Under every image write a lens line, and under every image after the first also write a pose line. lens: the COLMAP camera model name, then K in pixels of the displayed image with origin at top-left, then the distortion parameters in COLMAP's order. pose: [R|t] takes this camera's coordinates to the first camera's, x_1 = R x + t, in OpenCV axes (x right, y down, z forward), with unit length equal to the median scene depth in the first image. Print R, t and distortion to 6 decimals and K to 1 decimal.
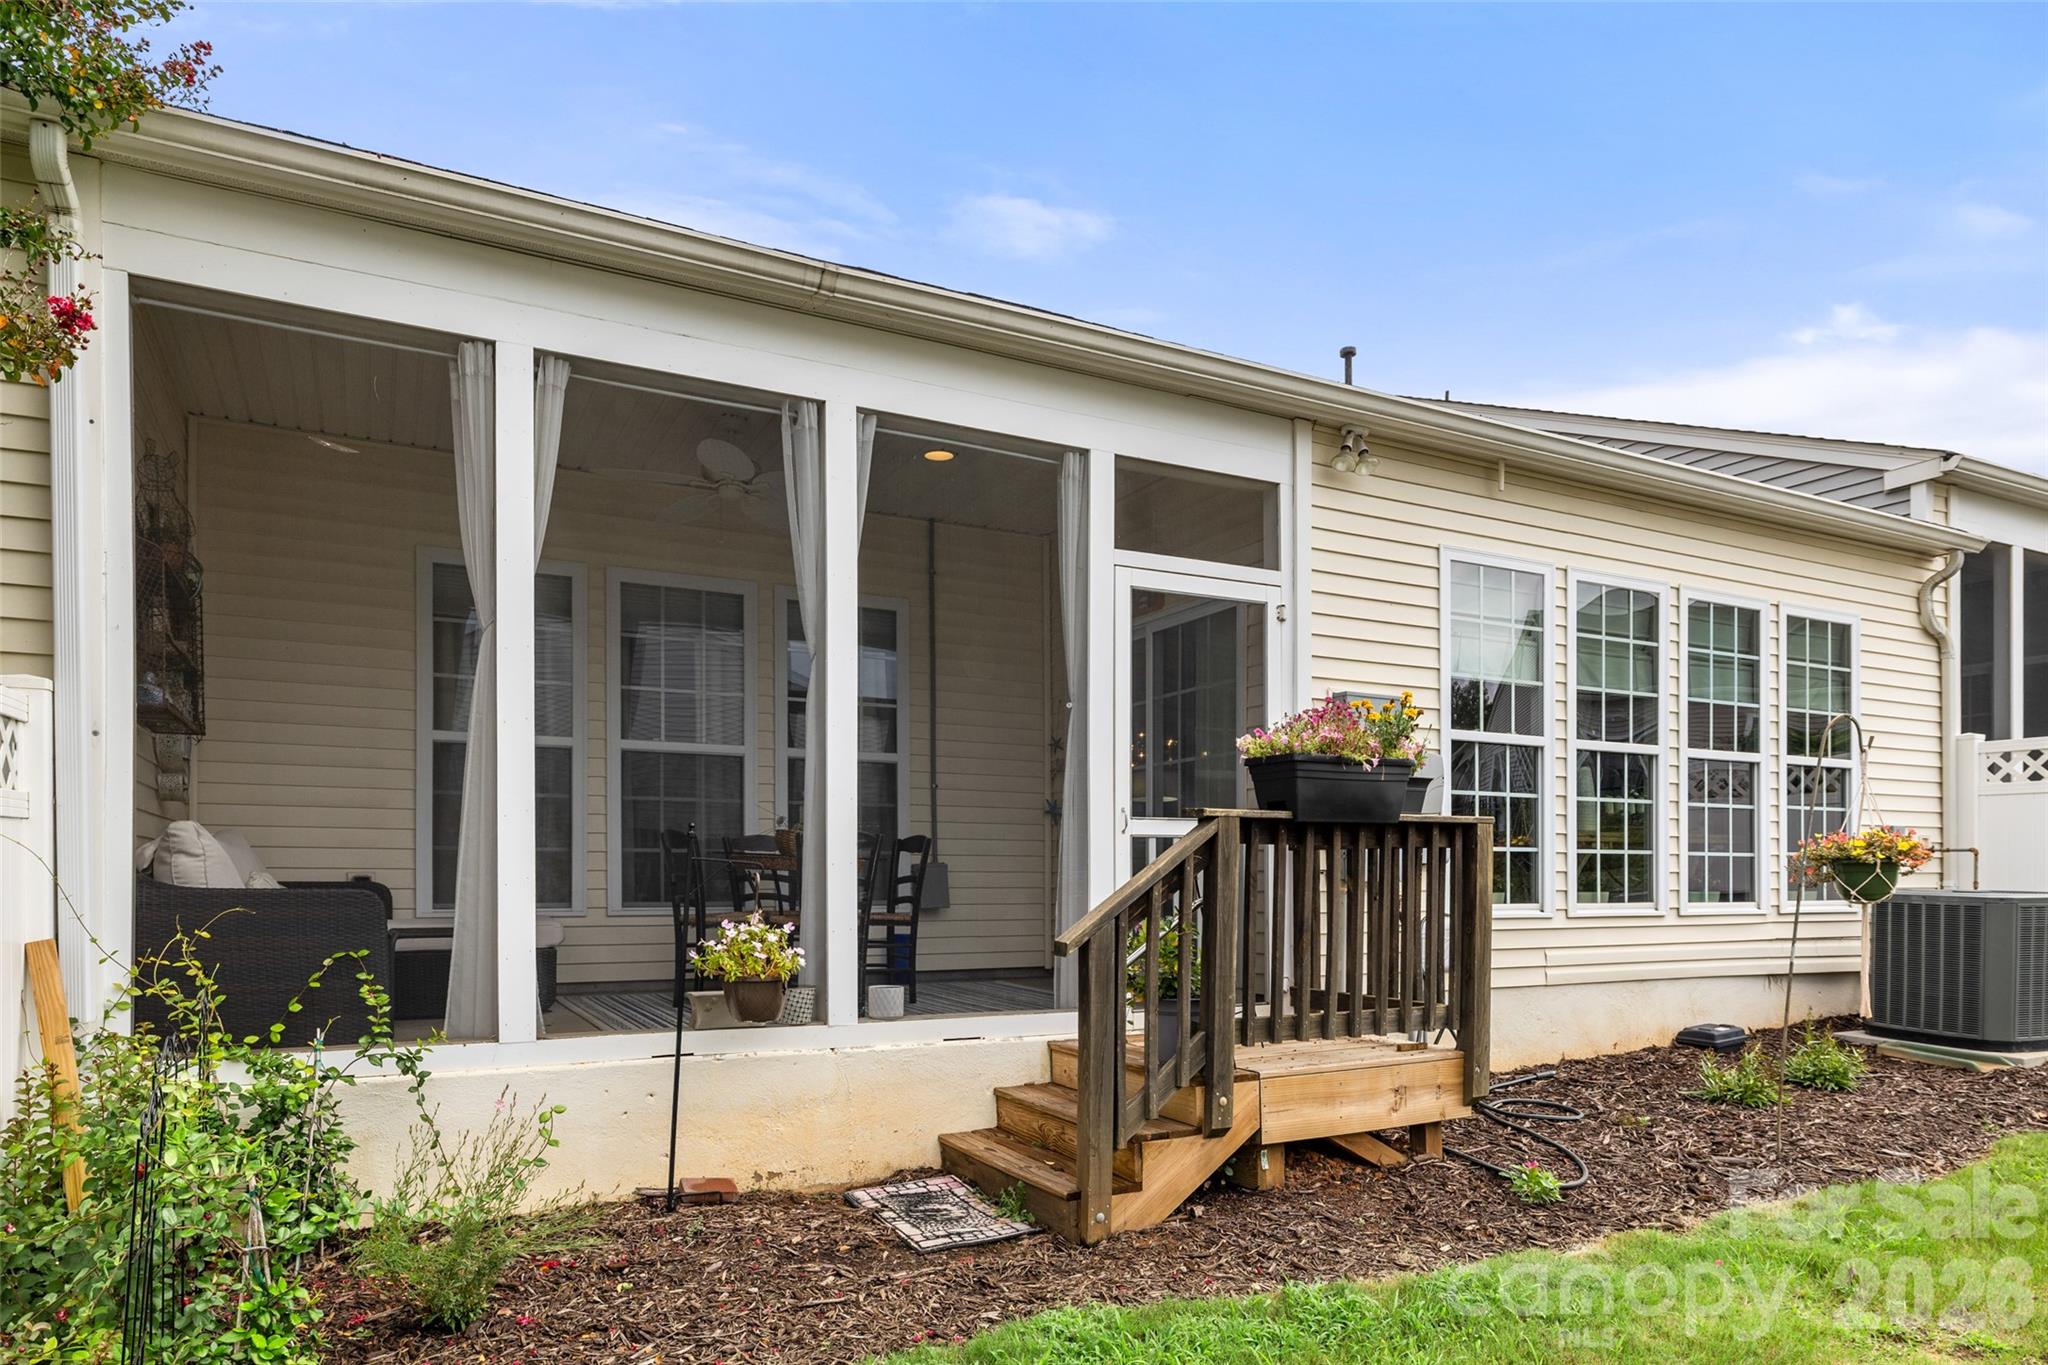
lens RADIAL K [[1339.9, 0, 1023.4], [0, 1339.9, 682.7], [0, 0, 1]] dist [-0.004343, 0.002501]
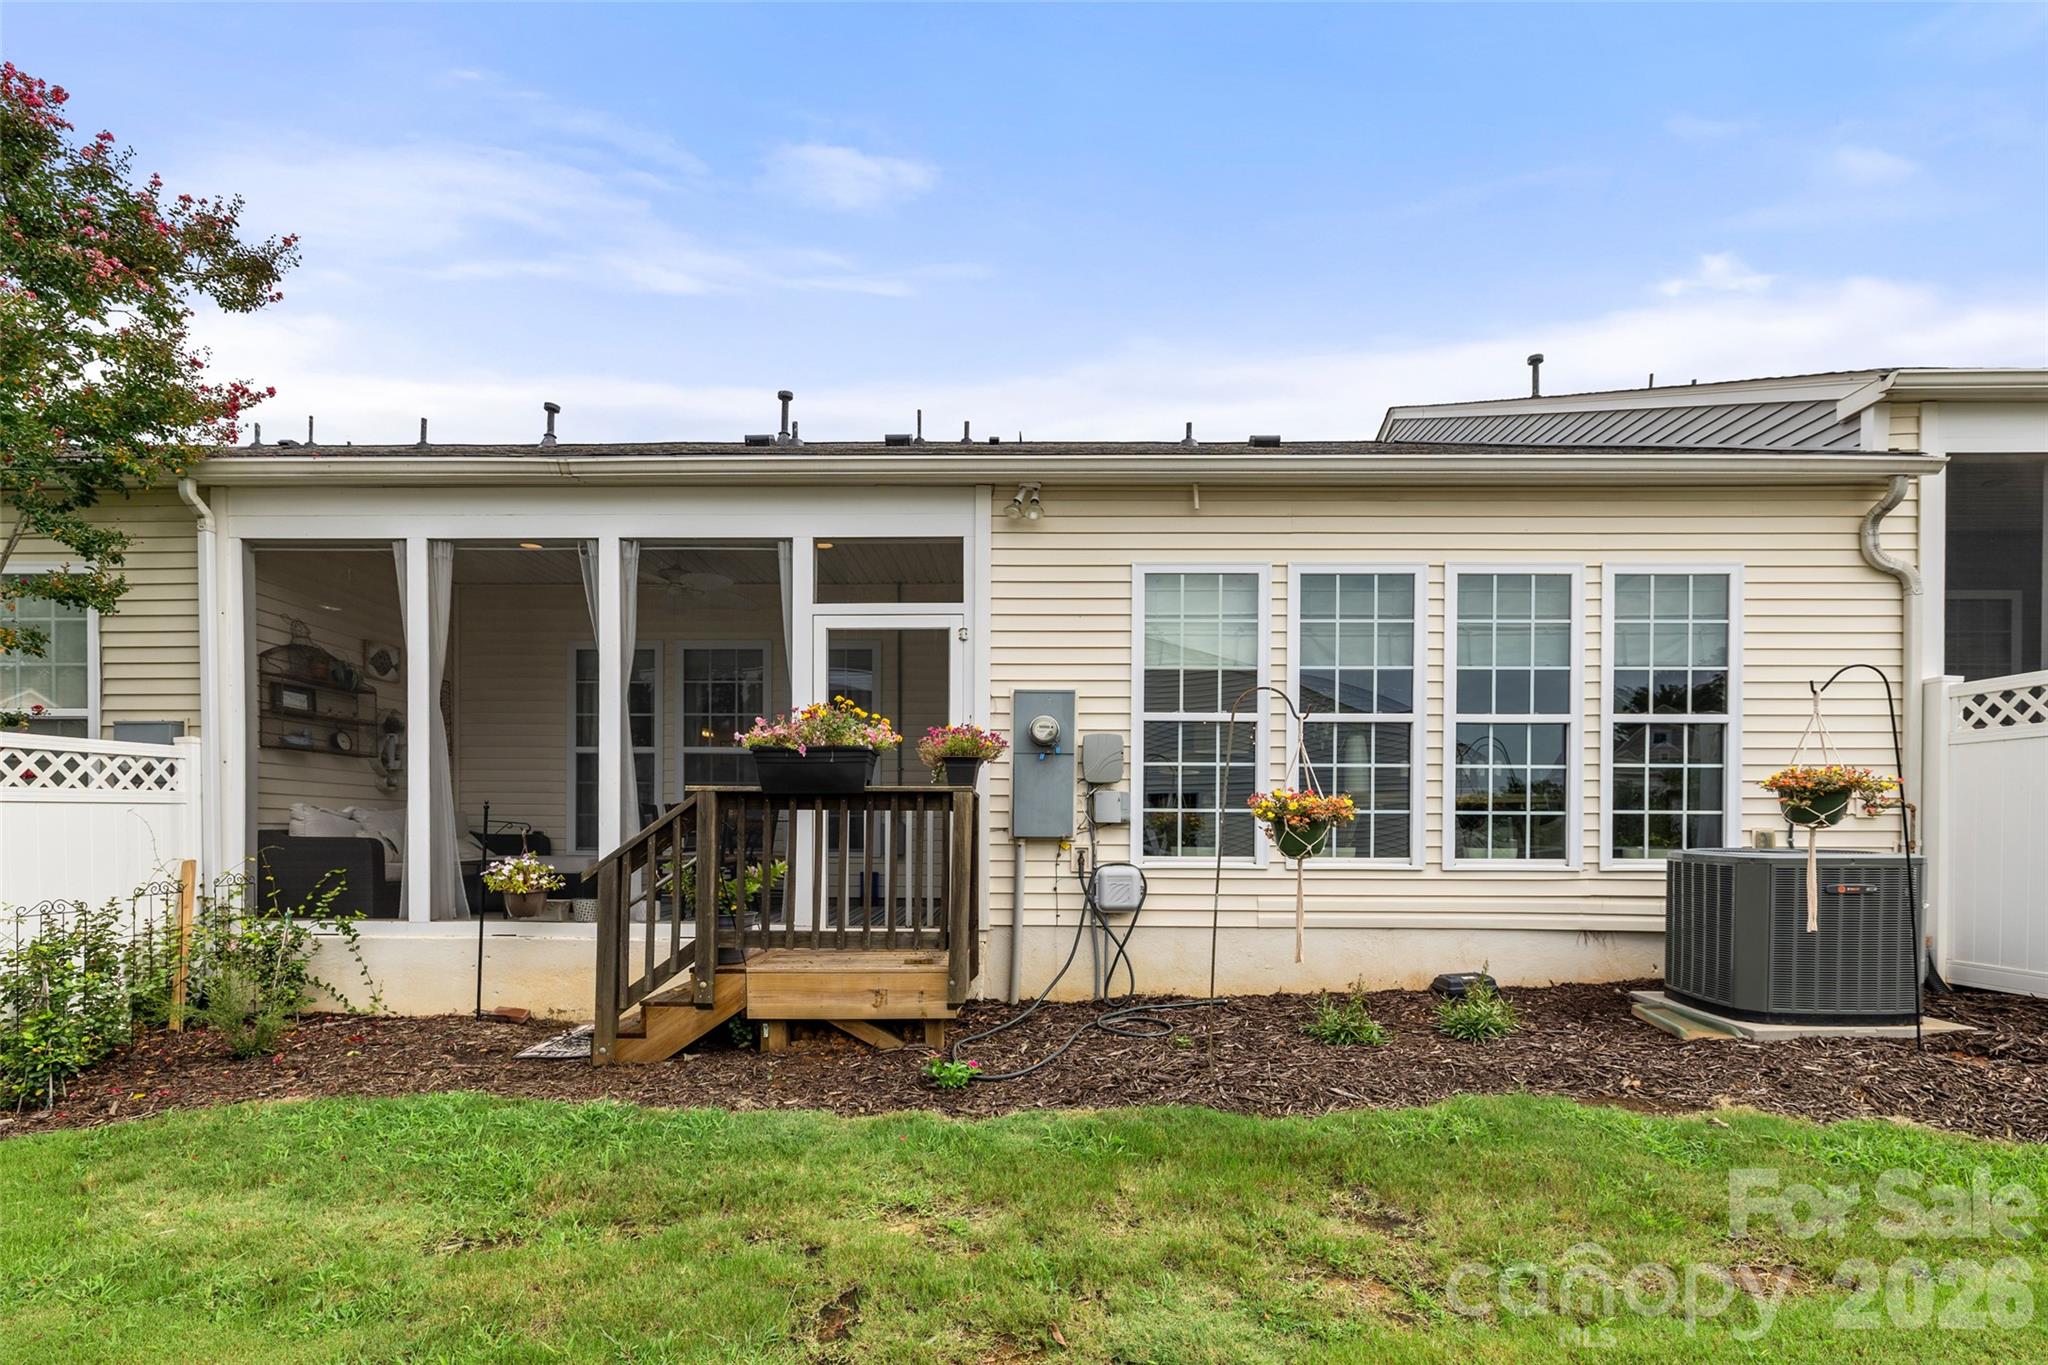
lens RADIAL K [[1019.9, 0, 1024.4], [0, 1019.9, 681.1], [0, 0, 1]] dist [-0.005287, 0.001152]
pose [[0.866020, -0.070915, -0.494955, 0.733519], [0.068914, 0.997373, -0.022321, 0.020771], [0.495237, -0.014779, 0.868632, 0.148395]]
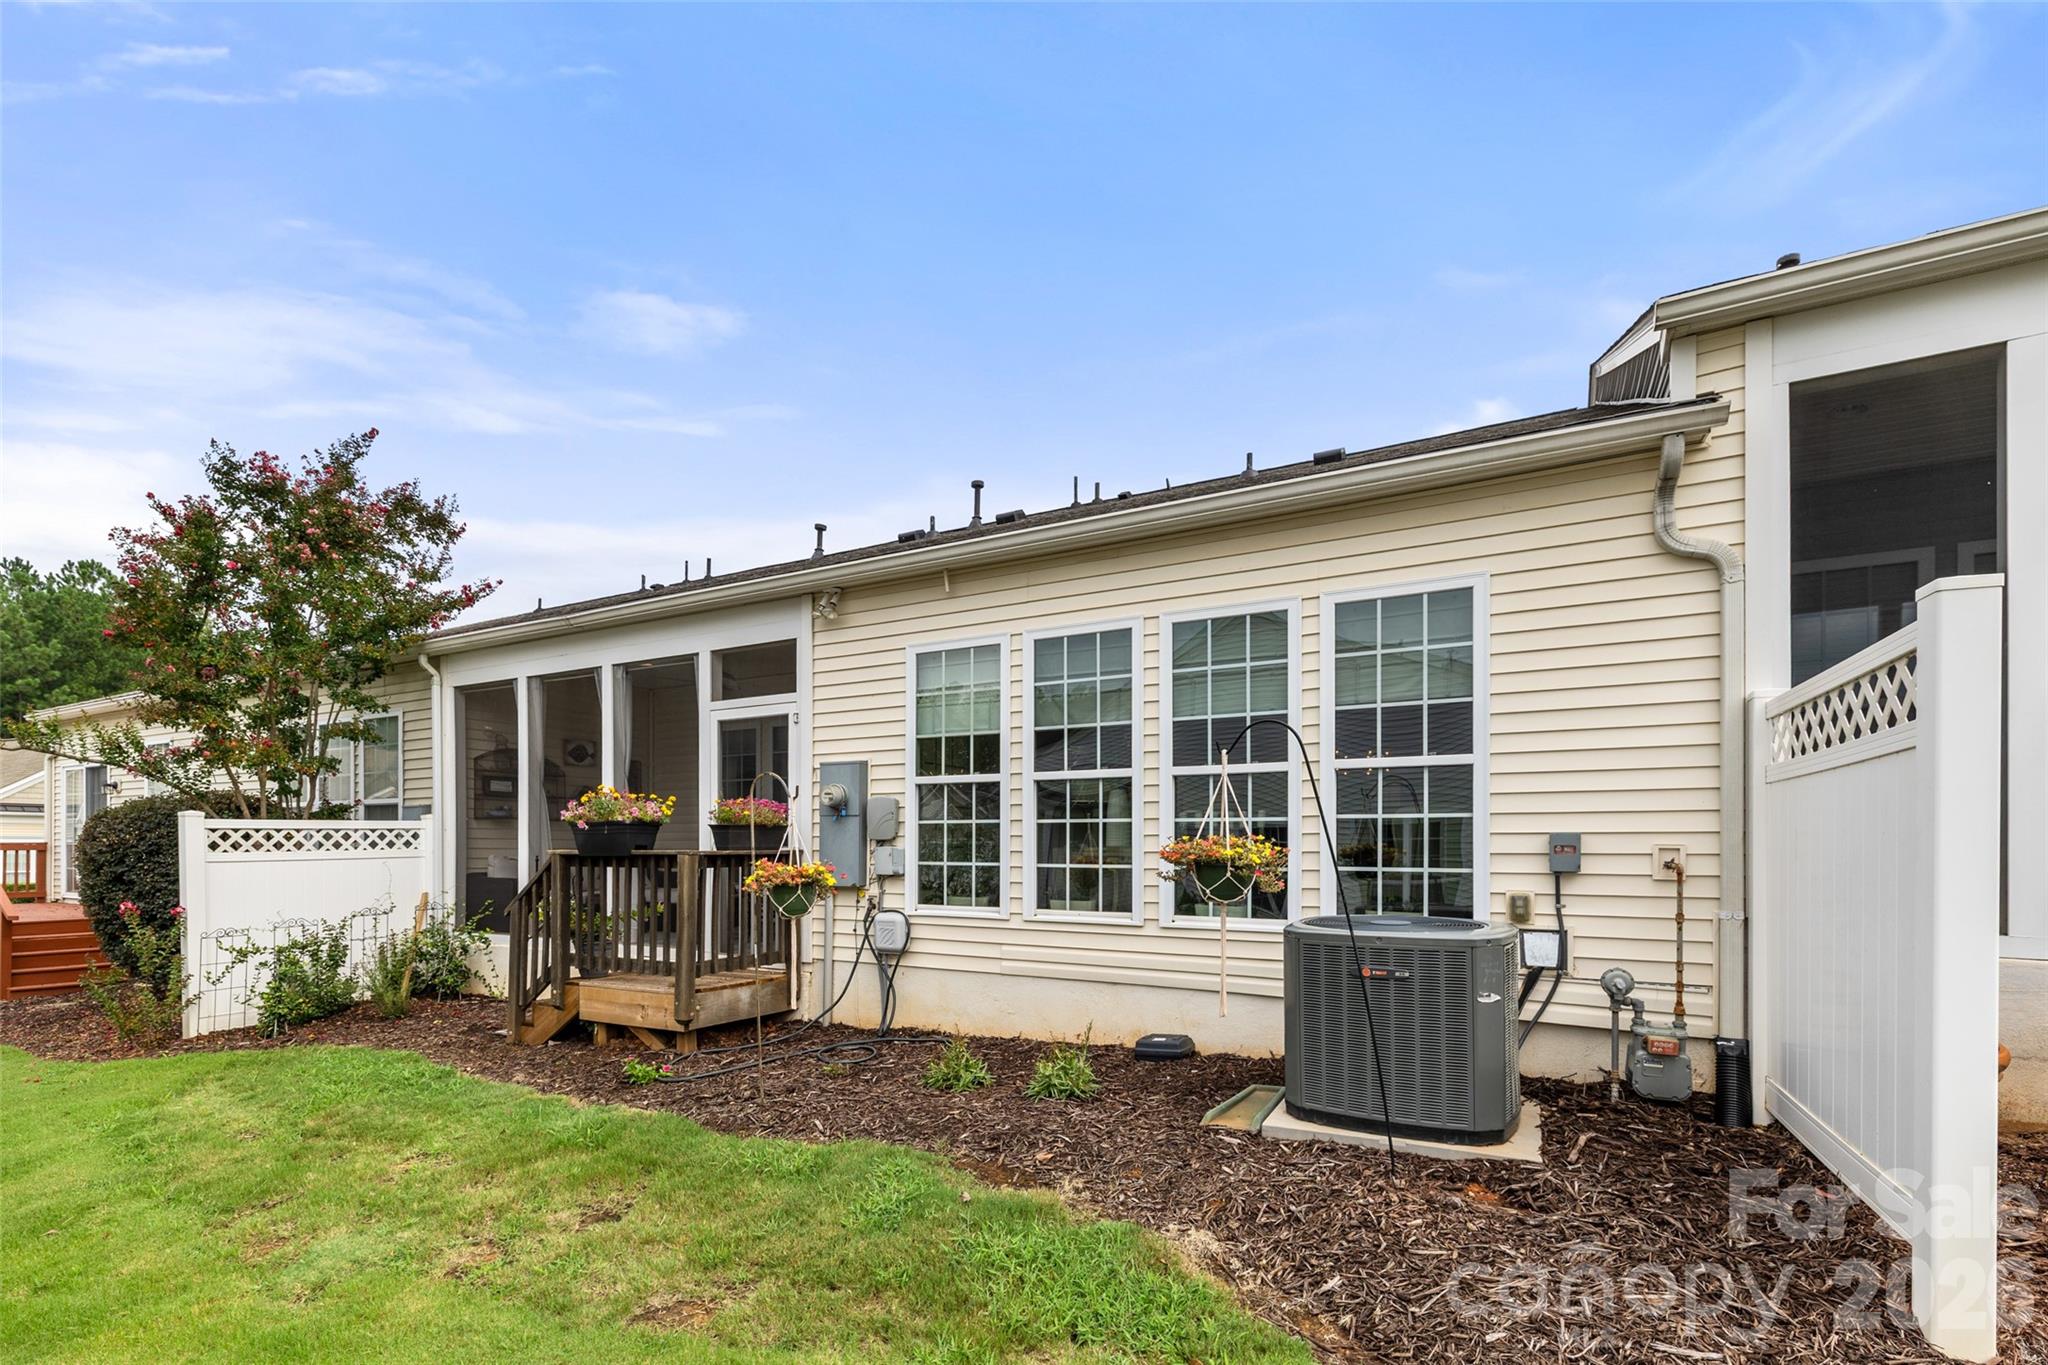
lens RADIAL K [[1004.1, 0, 1035.7], [0, 1004.1, 676.0], [0, 0, 1]] dist [0.003788, 0.000562]
pose [[0.498710, -0.145371, -0.854492, 1.368379], [0.123752, 0.987678, -0.095803, 0.049611], [0.857889, -0.057967, 0.510554, 0.621166]]
